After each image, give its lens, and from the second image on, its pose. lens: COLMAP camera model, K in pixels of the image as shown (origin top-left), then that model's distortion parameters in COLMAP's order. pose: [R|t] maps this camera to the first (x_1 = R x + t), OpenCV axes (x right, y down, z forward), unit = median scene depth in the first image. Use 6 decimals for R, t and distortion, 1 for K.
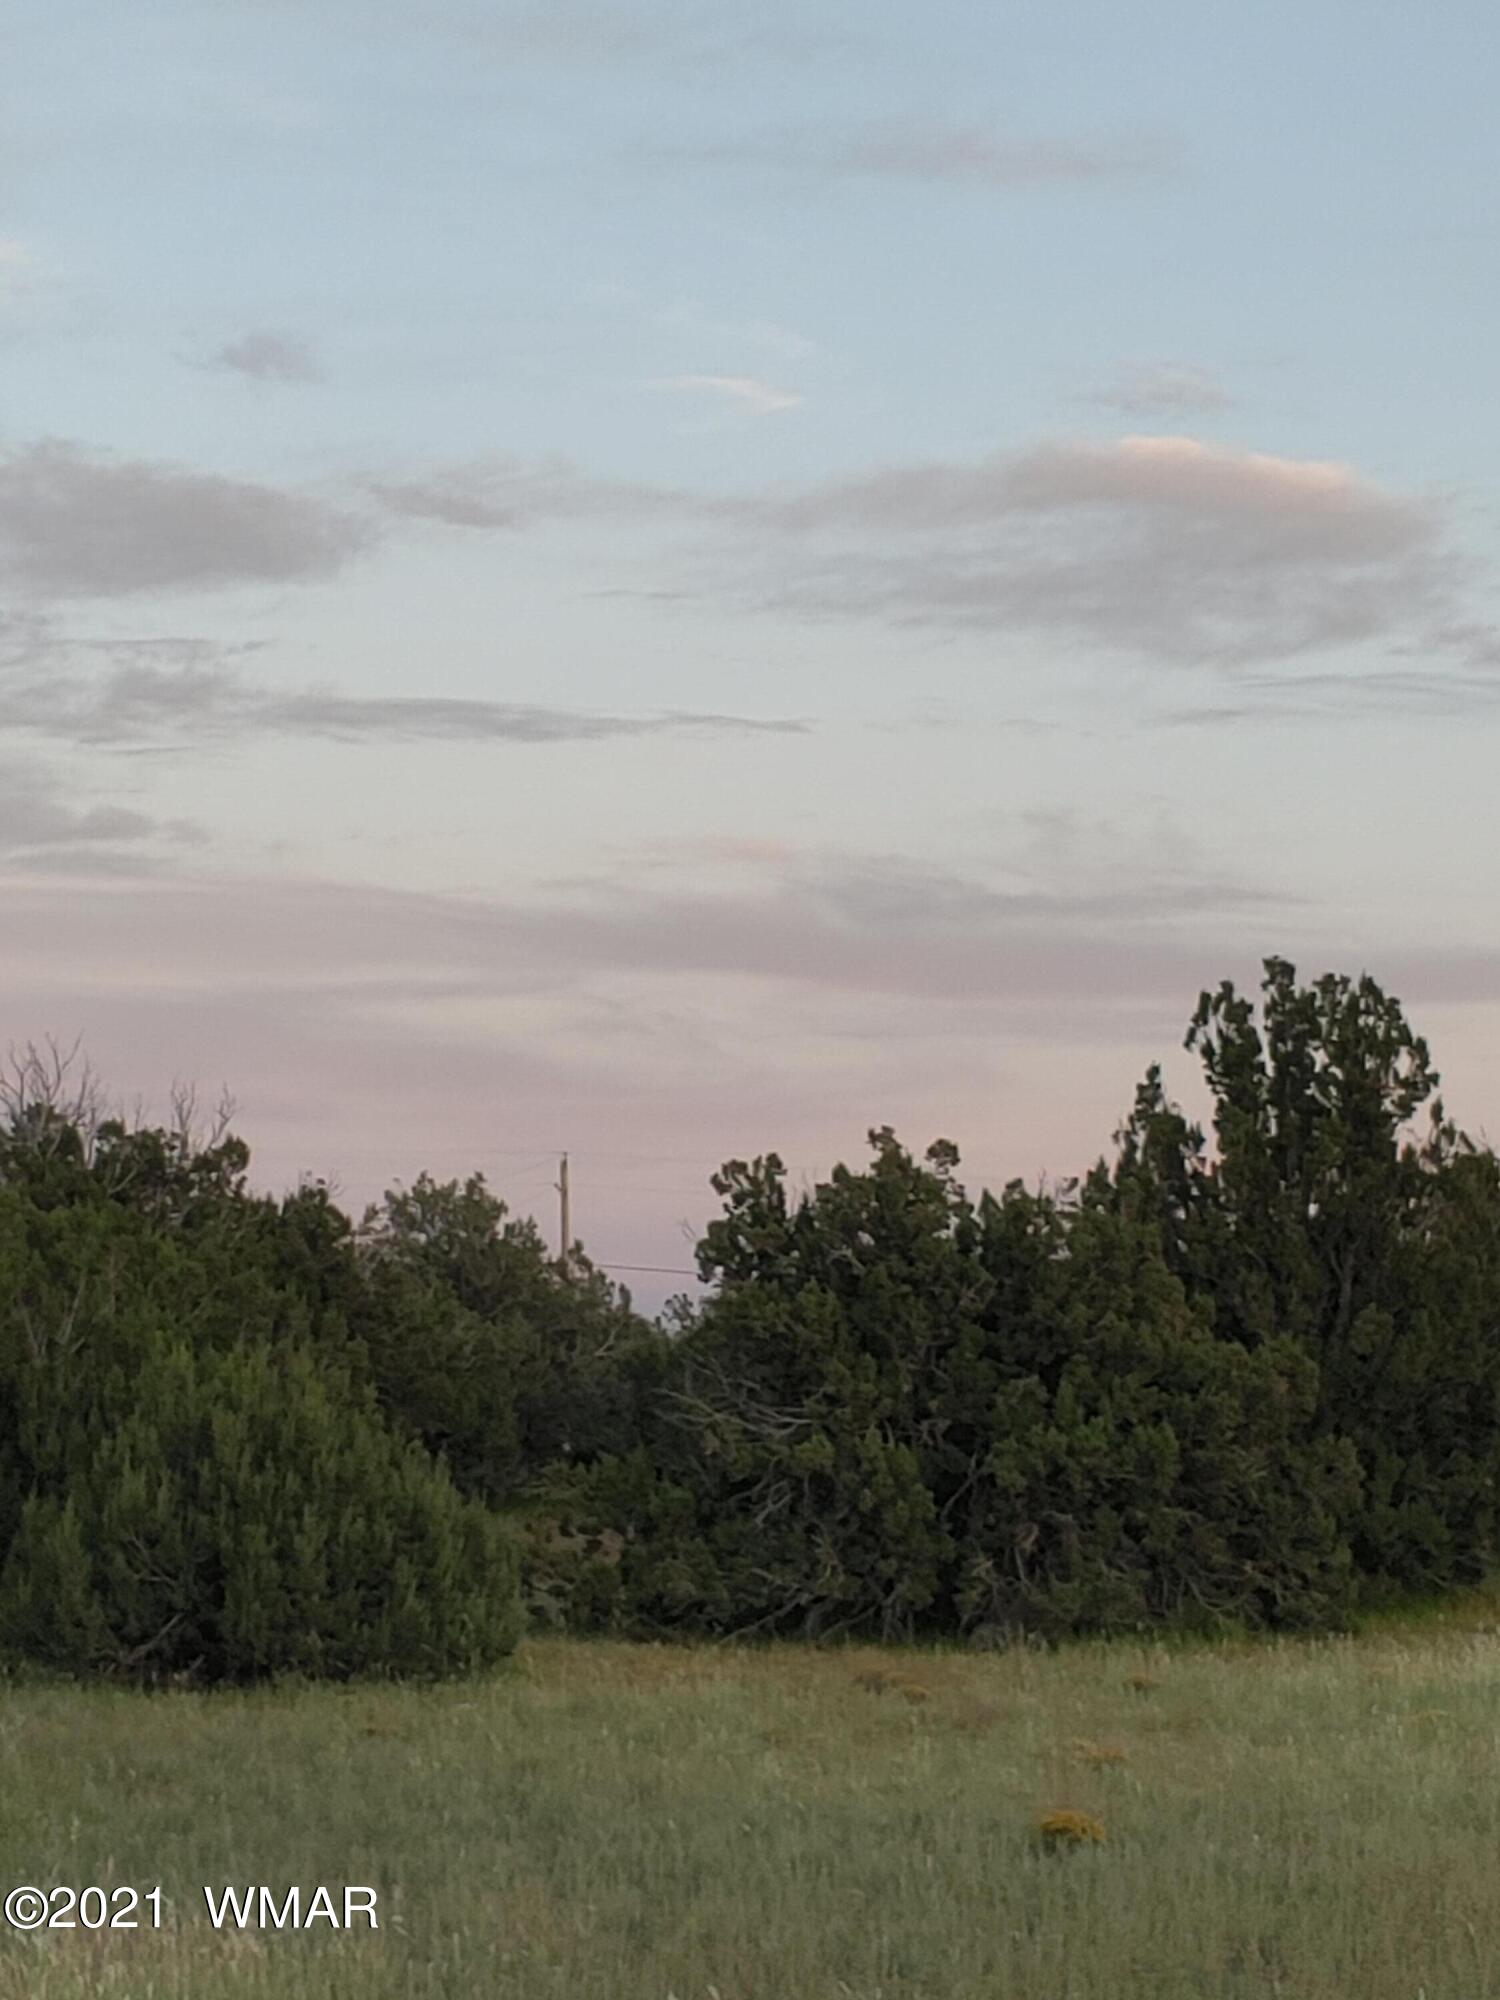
lens RADIAL K [[5313.7, 0, 750.0], [0, 5313.7, 1000.0], [0, 0, 1]] dist [0.232858, -0.041334]
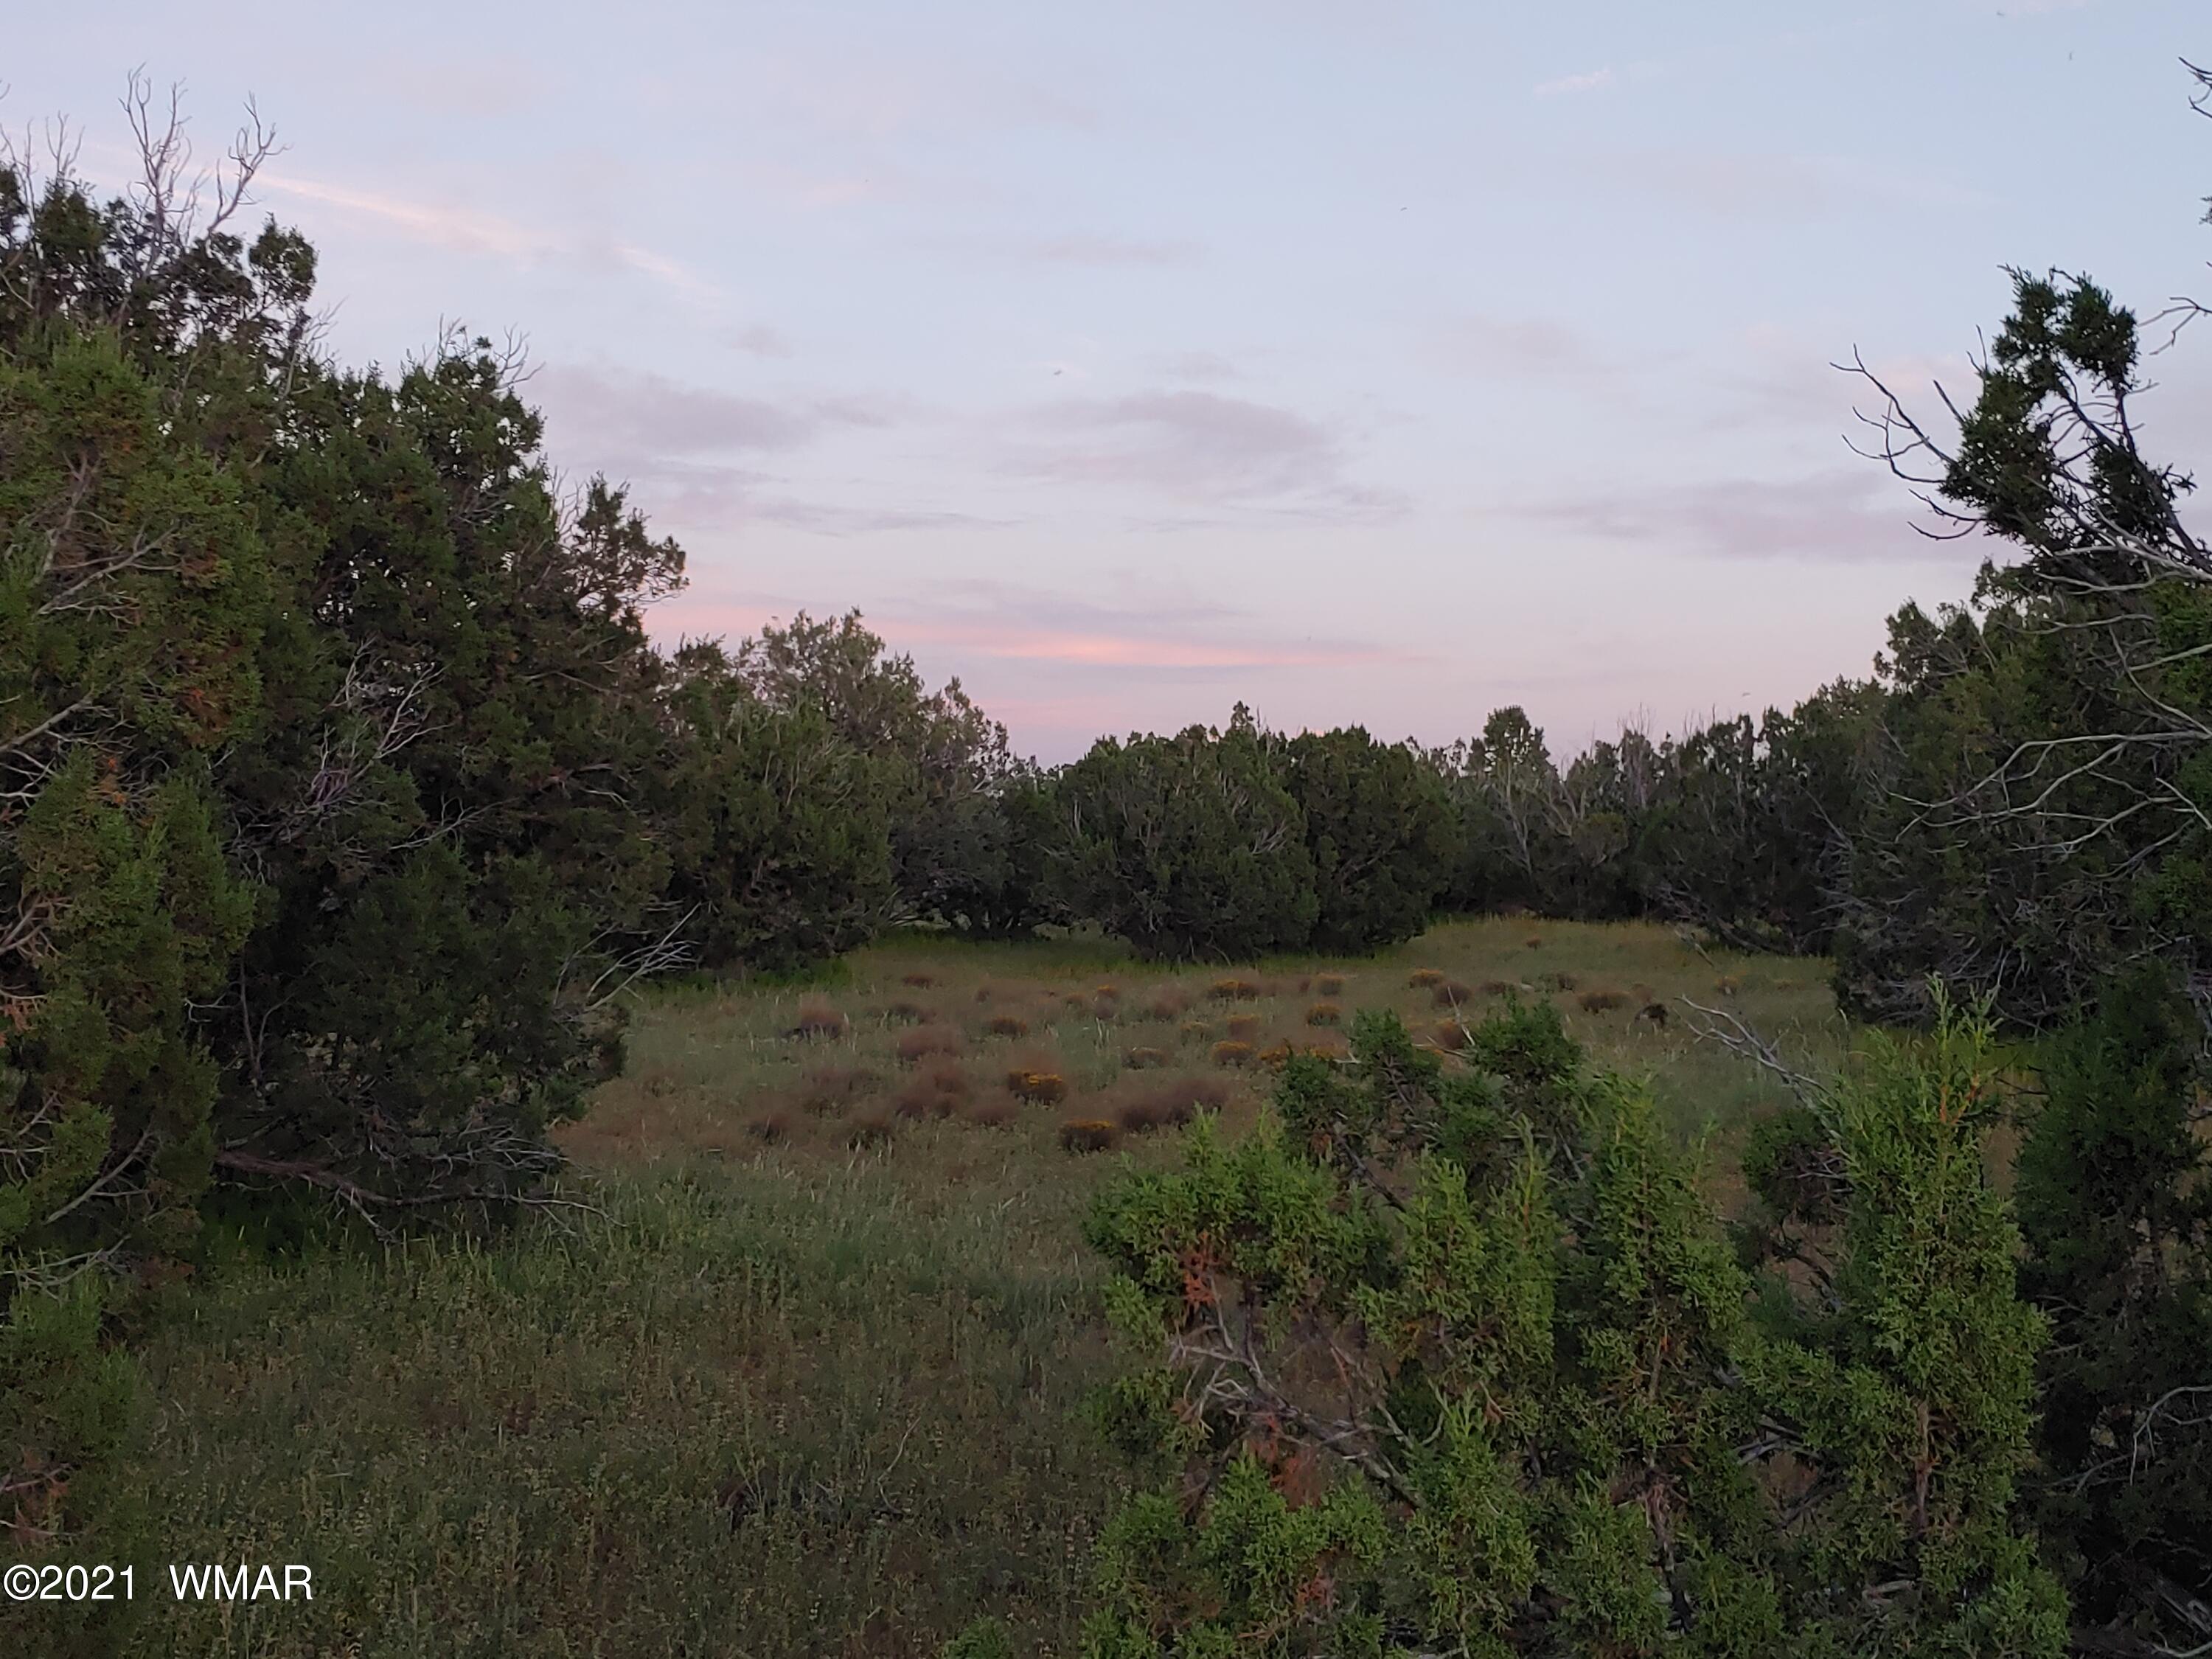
lens RADIAL K [[2566.5, 0, 1106.0], [0, 2566.5, 829.5], [0, 0, 1]] dist [-0.000537, -0.024337]
pose [[0.999223, 0.009057, 0.038355, -0.022210], [-0.011555, 0.997792, 0.065409, 0.041865], [-0.037677, -0.065801, 0.997121, 0.515399]]
